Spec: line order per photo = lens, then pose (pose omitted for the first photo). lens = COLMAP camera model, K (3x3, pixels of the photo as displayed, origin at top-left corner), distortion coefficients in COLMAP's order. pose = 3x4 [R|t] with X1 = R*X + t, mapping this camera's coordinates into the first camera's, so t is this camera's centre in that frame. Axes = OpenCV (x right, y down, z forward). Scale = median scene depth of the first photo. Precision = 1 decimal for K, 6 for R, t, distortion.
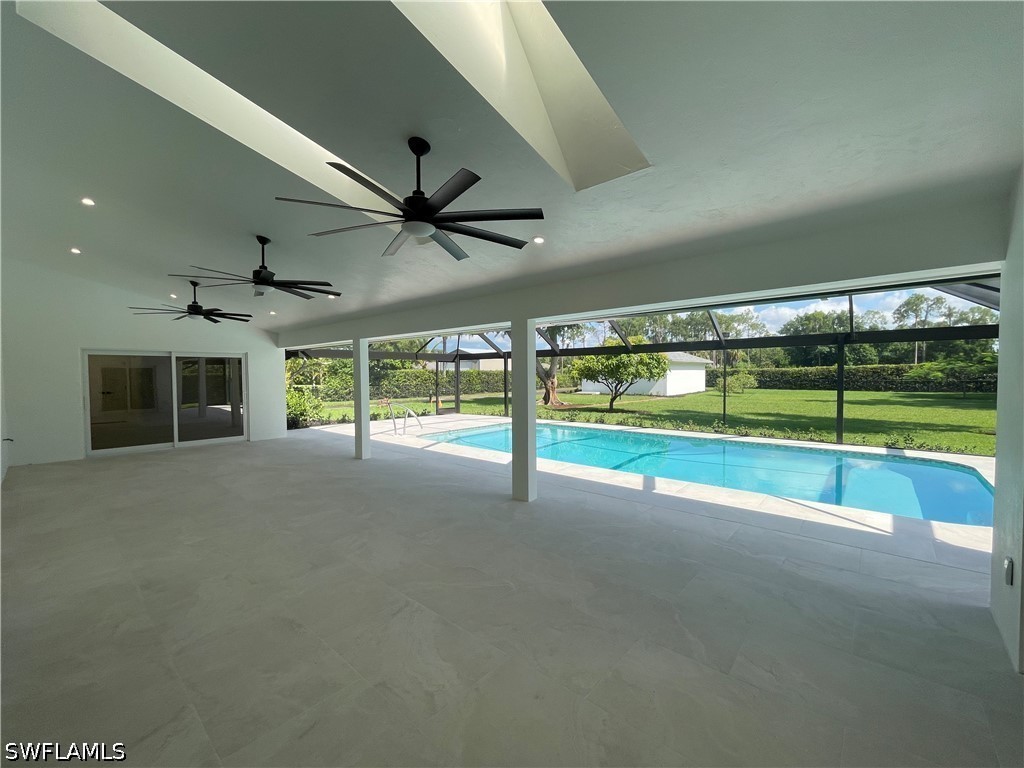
lens RADIAL K [[419.8, 0, 506.5], [0, 419.8, 389.0], [0, 0, 1]] dist [-0.001965, 0.000068]
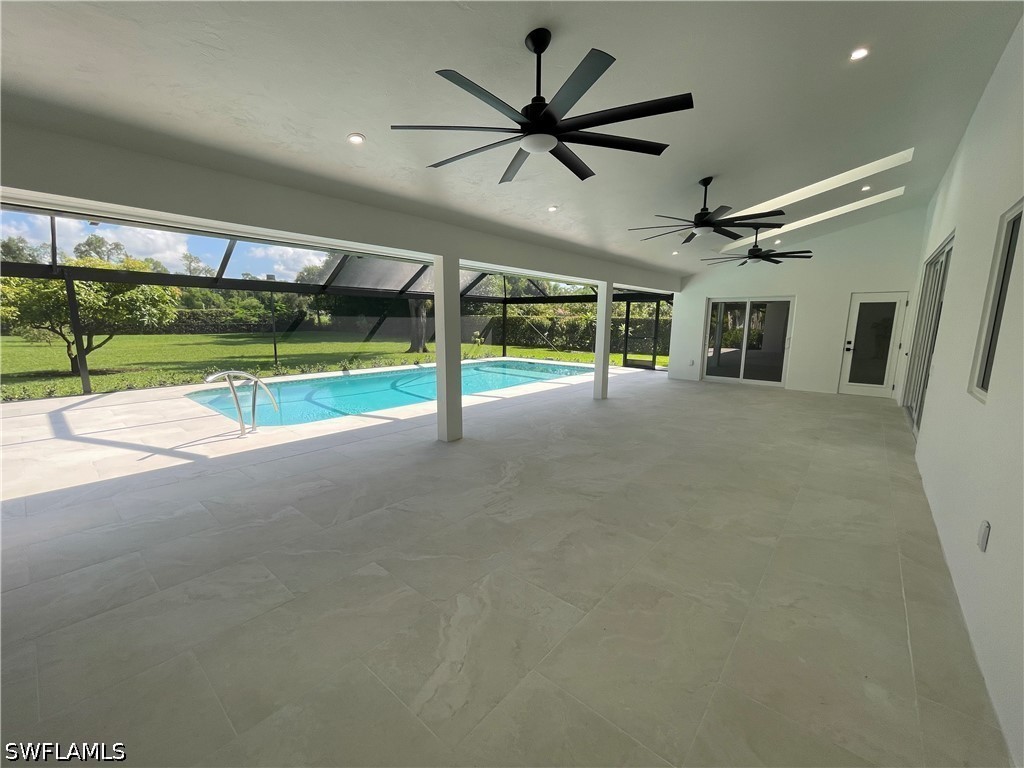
lens RADIAL K [[419.8, 0, 506.5], [0, 419.8, 389.0], [0, 0, 1]] dist [-0.001965, 0.000068]
pose [[-0.018009, -0.159312, 0.987064, -0.378380], [0.027425, 0.986774, 0.159765, -0.008463], [-0.999462, 0.029947, -0.013402, 0.346204]]
